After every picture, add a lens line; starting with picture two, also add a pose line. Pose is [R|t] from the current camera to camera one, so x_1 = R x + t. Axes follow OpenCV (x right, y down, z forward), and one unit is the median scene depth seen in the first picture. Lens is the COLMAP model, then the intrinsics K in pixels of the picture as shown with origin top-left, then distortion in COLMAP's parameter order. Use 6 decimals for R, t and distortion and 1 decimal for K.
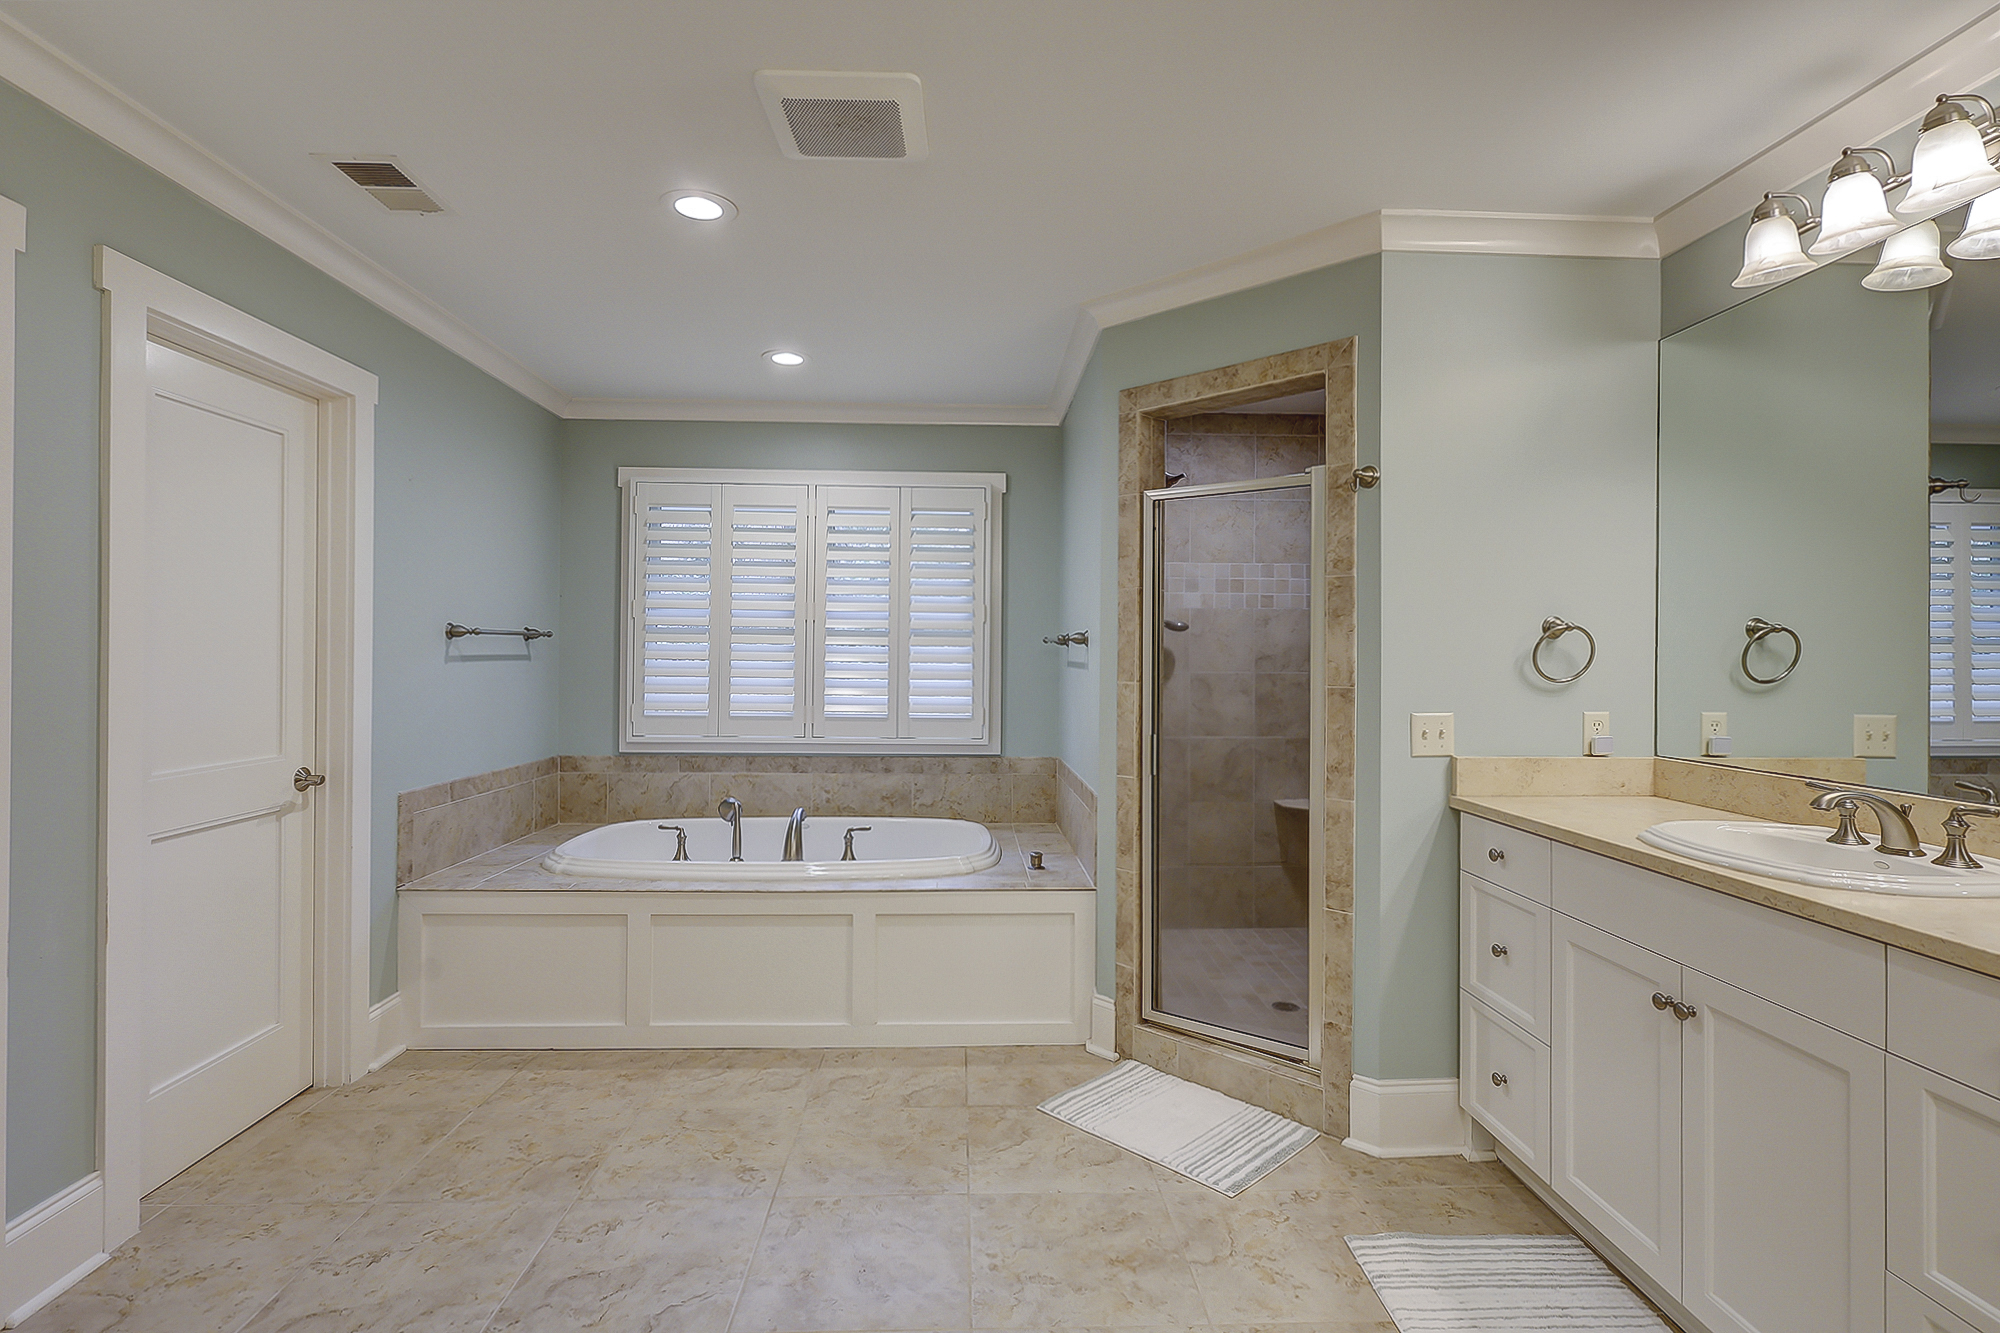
lens RADIAL K [[965.1, 0, 992.2], [0, 965.1, 646.7], [0, 0, 1]] dist [-0.002618, 0.000664]
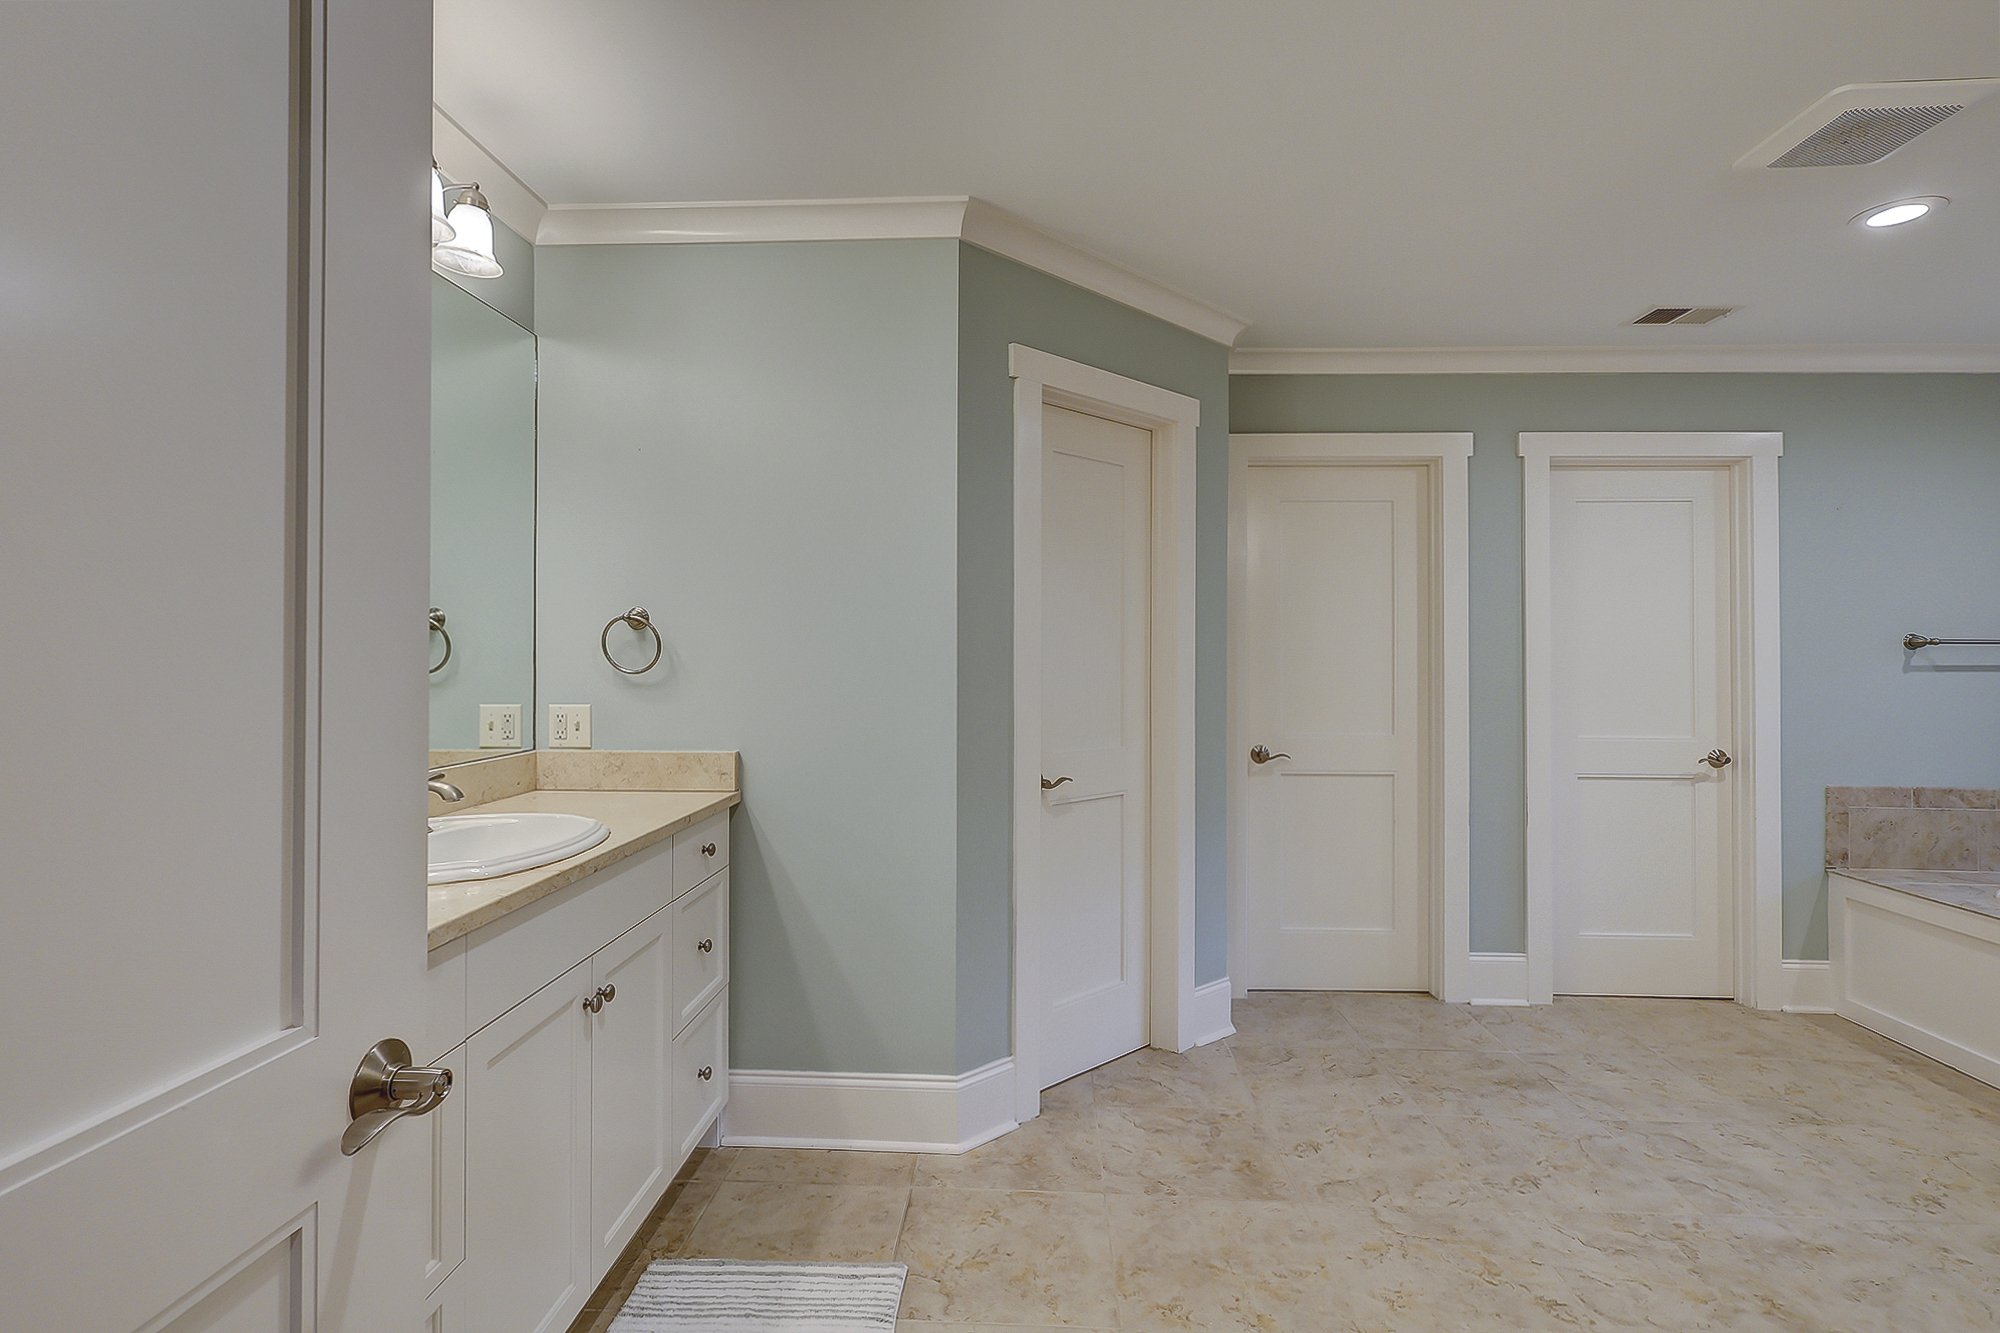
lens RADIAL K [[965.1, 0, 997.6], [0, 965.1, 647.2], [0, 0, 1]] dist [-0.002618, 0.000664]
pose [[-0.086289, -0.017257, -0.996121, 0.635485], [0.001891, 0.999845, -0.017485, 0.006792], [0.996268, -0.003393, -0.086243, 0.128622]]
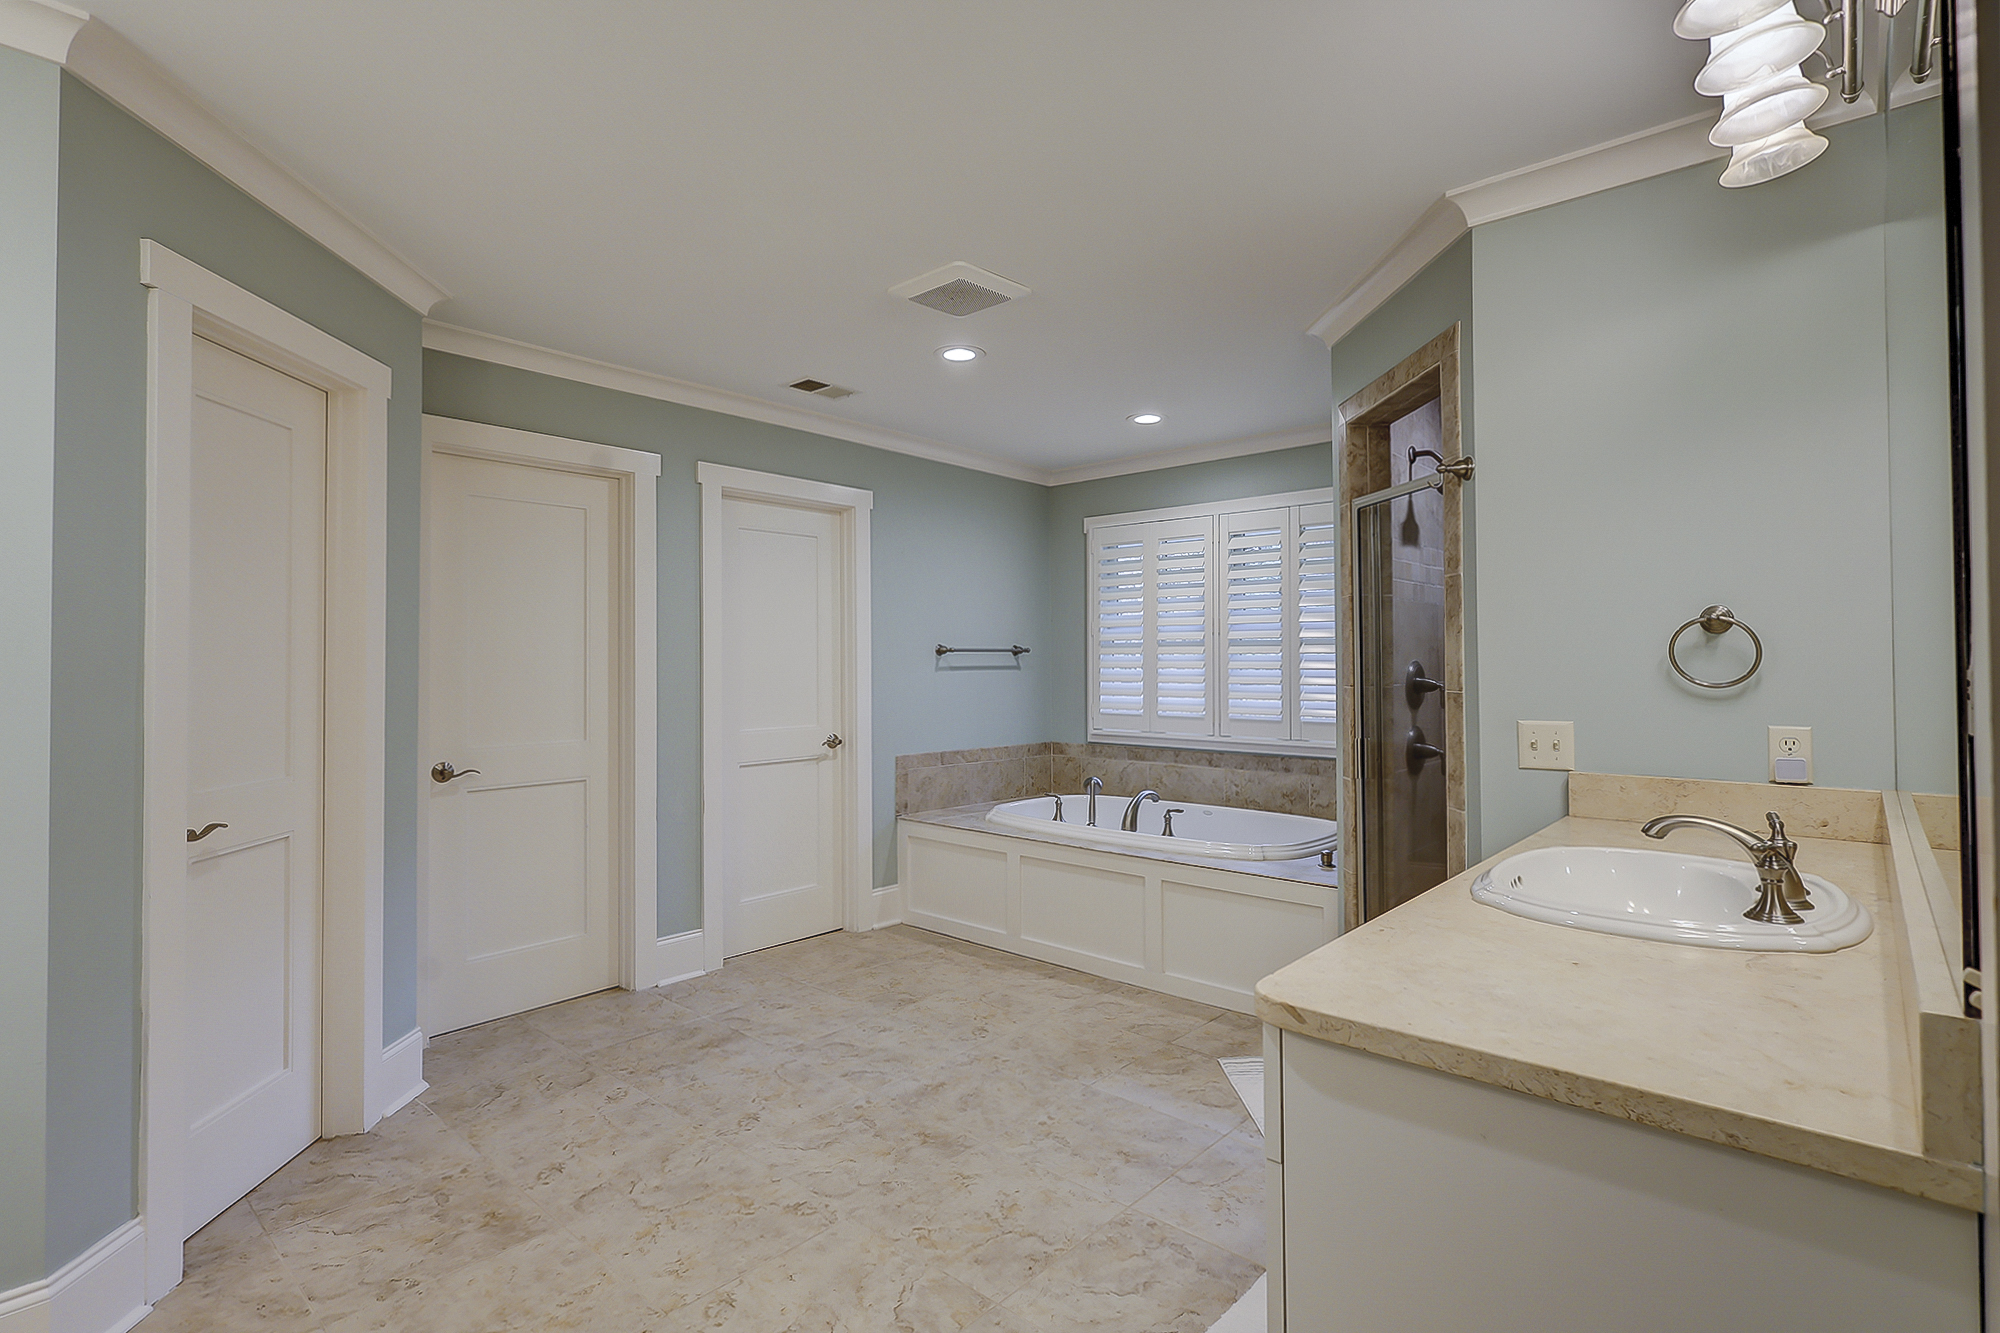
lens RADIAL K [[965.1, 0, 995.5], [0, 965.1, 647.3], [0, 0, 1]] dist [-0.002618, 0.000664]
pose [[0.716008, -0.021943, -0.697747, 0.611167], [0.014887, 0.999759, -0.016164, 0.005858], [0.697933, 0.001186, 0.716162, 0.001854]]
